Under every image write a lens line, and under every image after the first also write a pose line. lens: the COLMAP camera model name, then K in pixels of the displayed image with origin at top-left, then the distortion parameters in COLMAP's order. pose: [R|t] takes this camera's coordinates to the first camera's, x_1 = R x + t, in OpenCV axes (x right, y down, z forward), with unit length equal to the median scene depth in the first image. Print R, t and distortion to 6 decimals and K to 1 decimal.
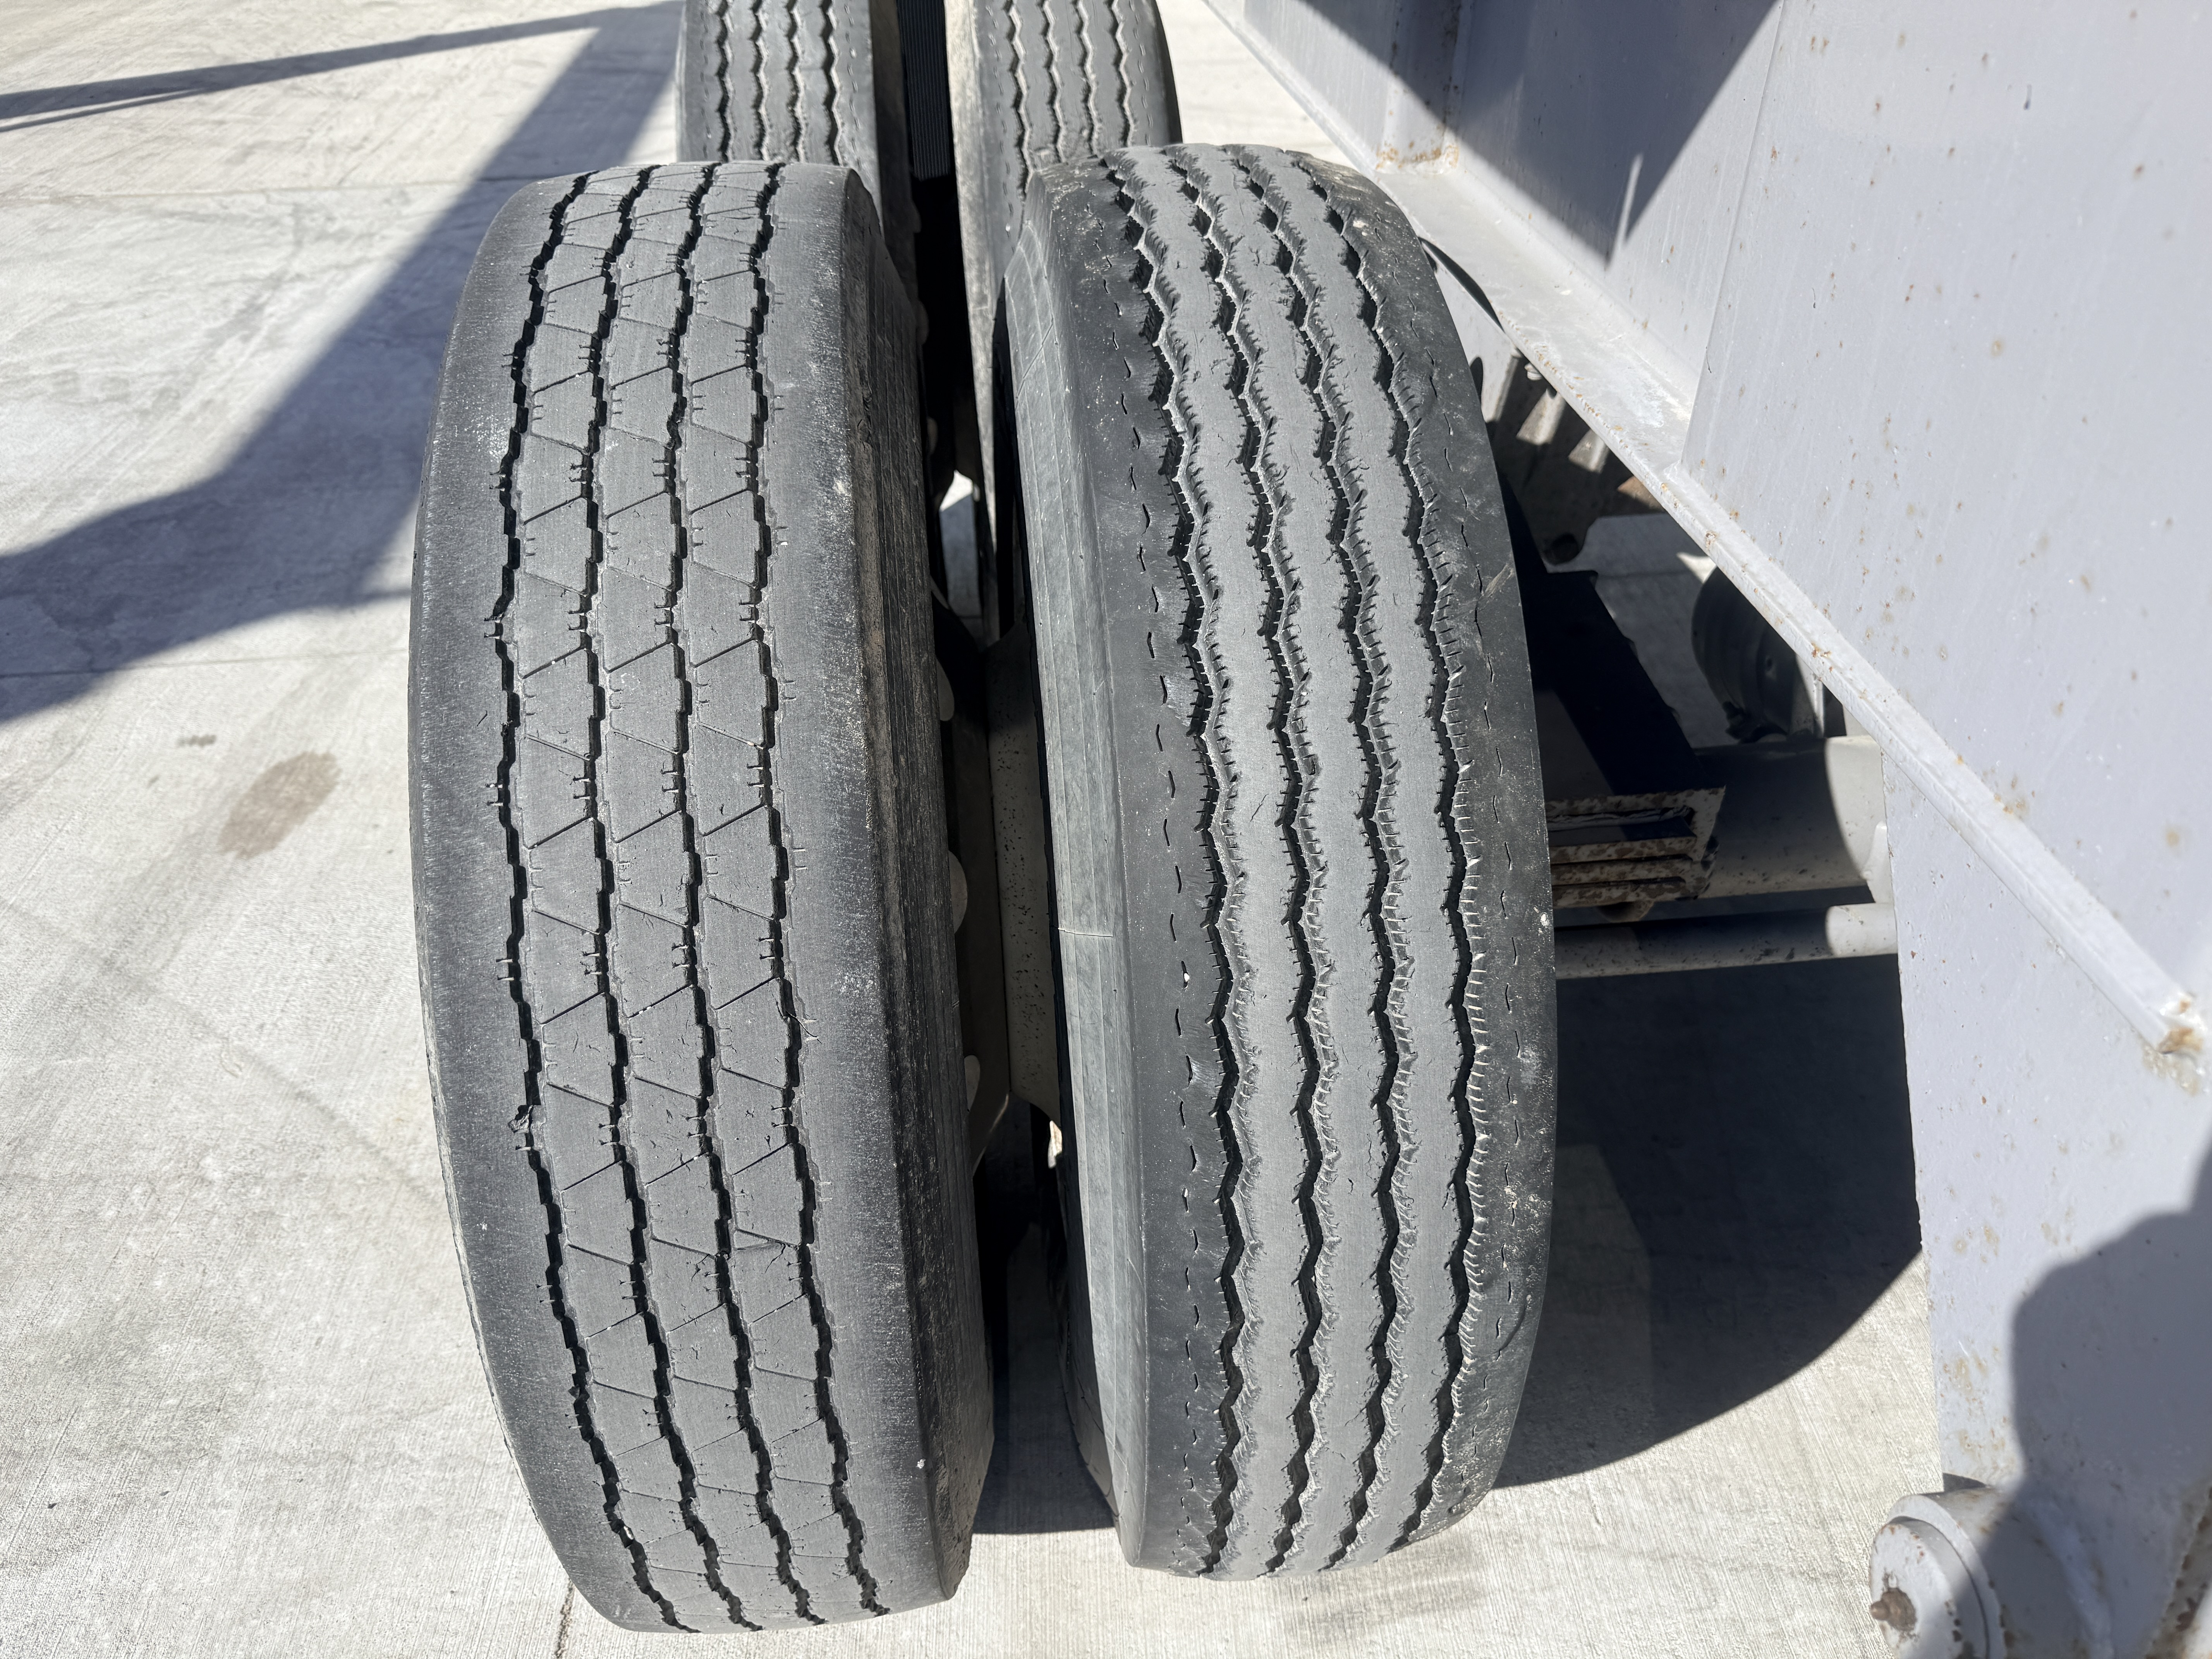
lens RADIAL K [[1560.4, 0, 1096.2], [0, 1560.4, 824.2], [0, 0, 1]] dist [0.023902, -0.028204]
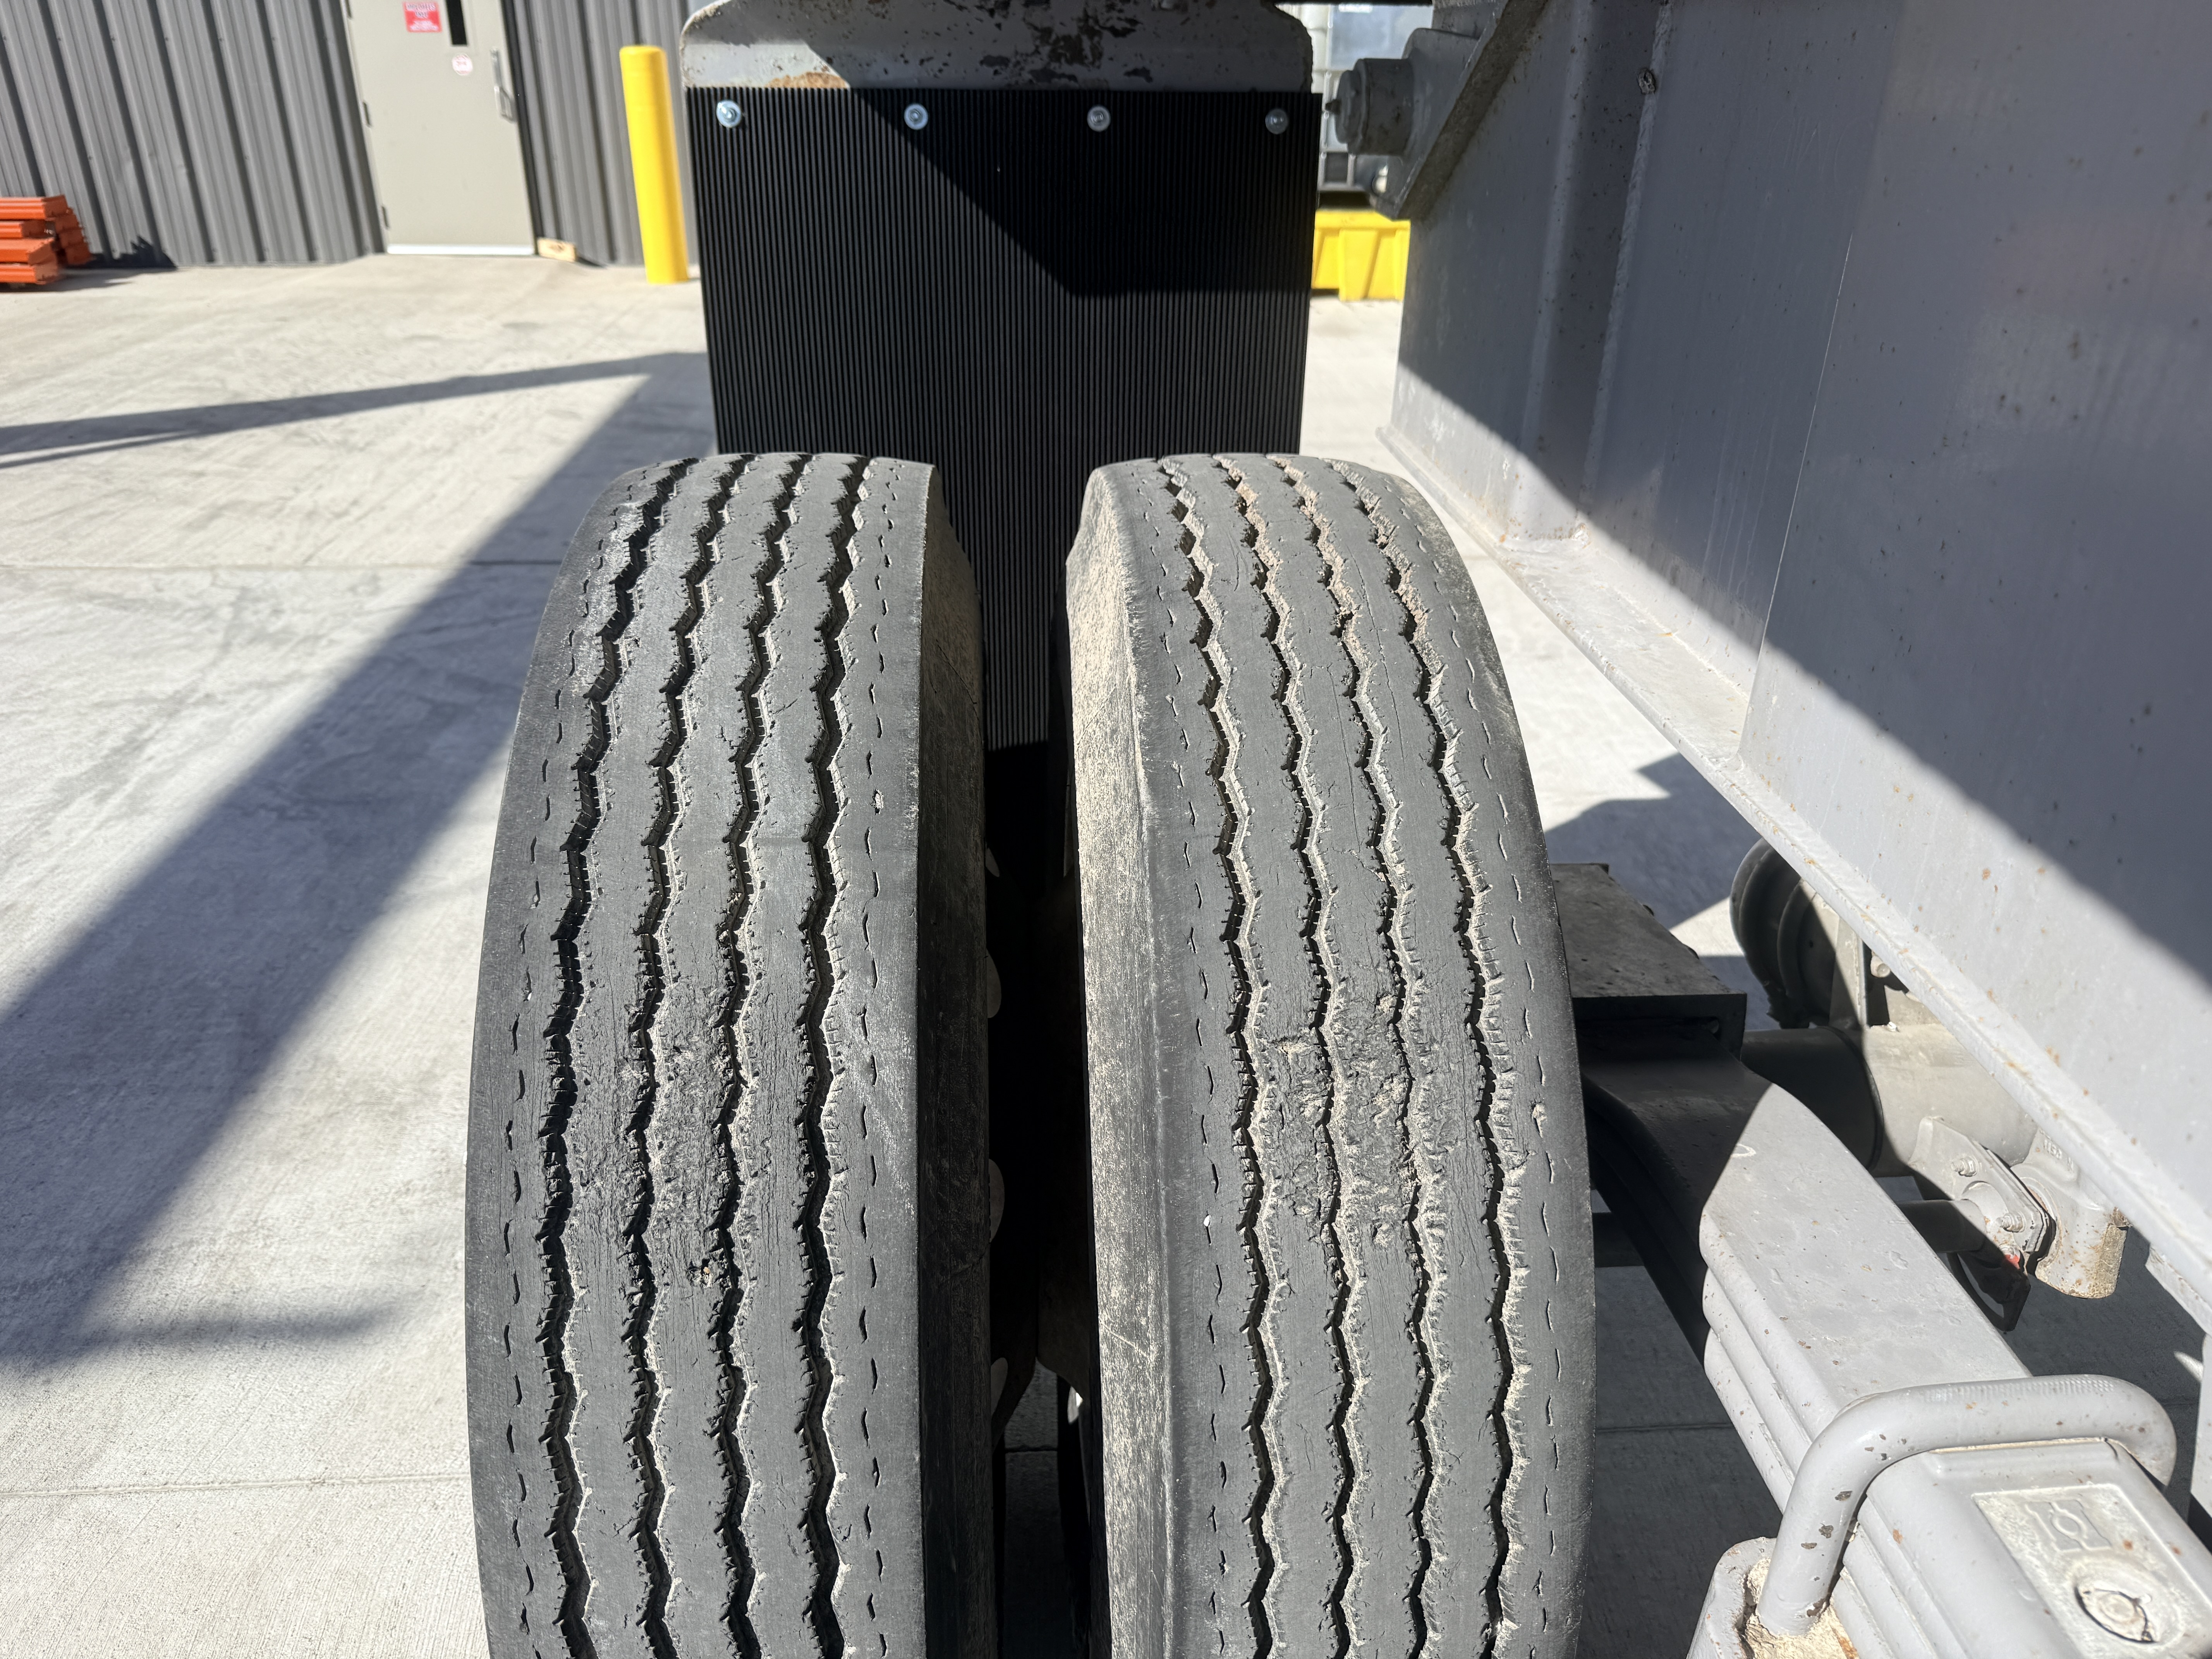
lens RADIAL K [[1560.4, 0, 1105.4], [0, 1560.4, 836.0], [0, 0, 1]] dist [0.023902, -0.028204]
pose [[0.999118, 0.038176, -0.017484, -0.030240], [-0.040522, 0.985761, -0.163198, -0.146648], [0.011005, 0.163762, 0.986438, 0.199336]]
